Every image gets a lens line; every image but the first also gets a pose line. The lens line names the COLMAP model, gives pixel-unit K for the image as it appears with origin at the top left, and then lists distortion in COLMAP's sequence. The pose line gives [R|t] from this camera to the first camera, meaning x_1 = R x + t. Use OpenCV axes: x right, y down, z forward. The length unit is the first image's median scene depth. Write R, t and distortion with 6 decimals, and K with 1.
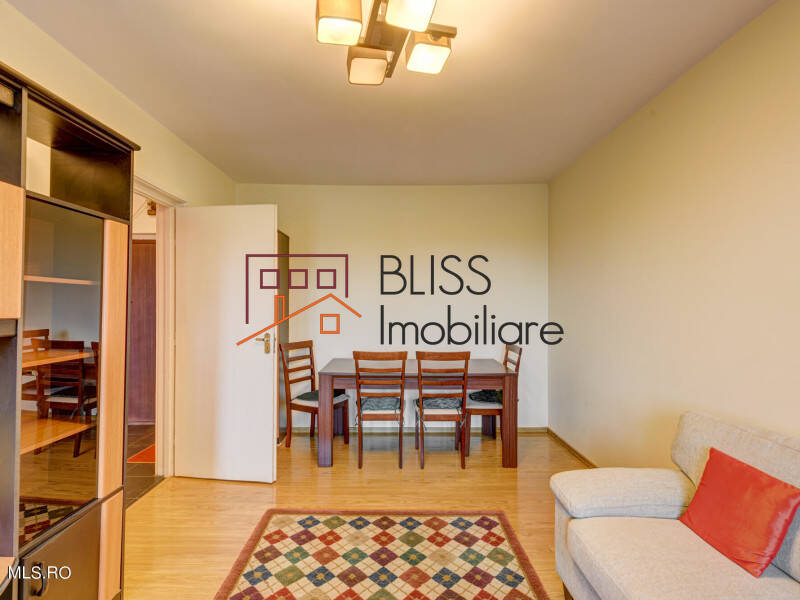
lens RADIAL K [[390.1, 0, 400.1], [0, 390.1, 305.9], [0, 0, 1]] dist [0.019297, -0.015063]
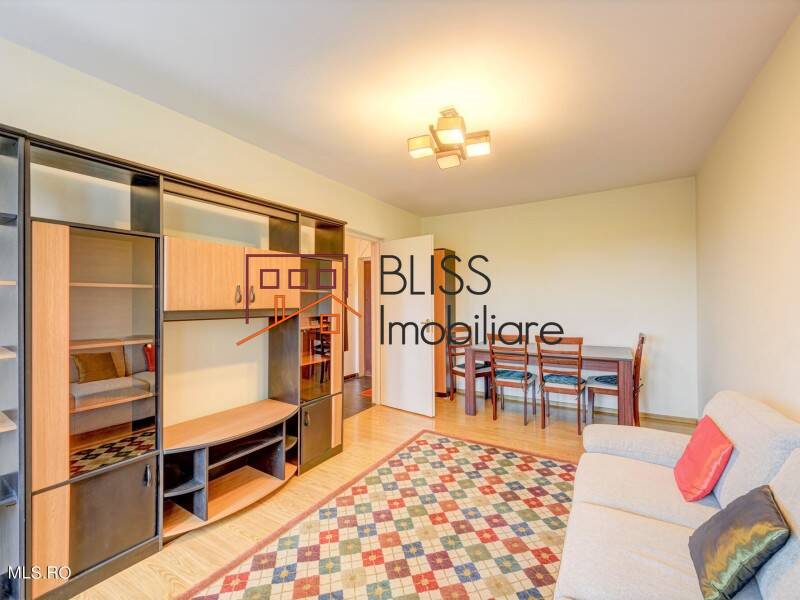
lens RADIAL K [[324.7, 0, 399.1], [0, 324.7, 301.6], [0, 0, 1]] dist [0.008933, -0.000063]
pose [[0.858963, -0.012727, -0.511880, 0.296907], [0.013588, 0.999906, -0.002058, 0.000566], [0.511858, -0.005188, 0.859055, -0.208637]]
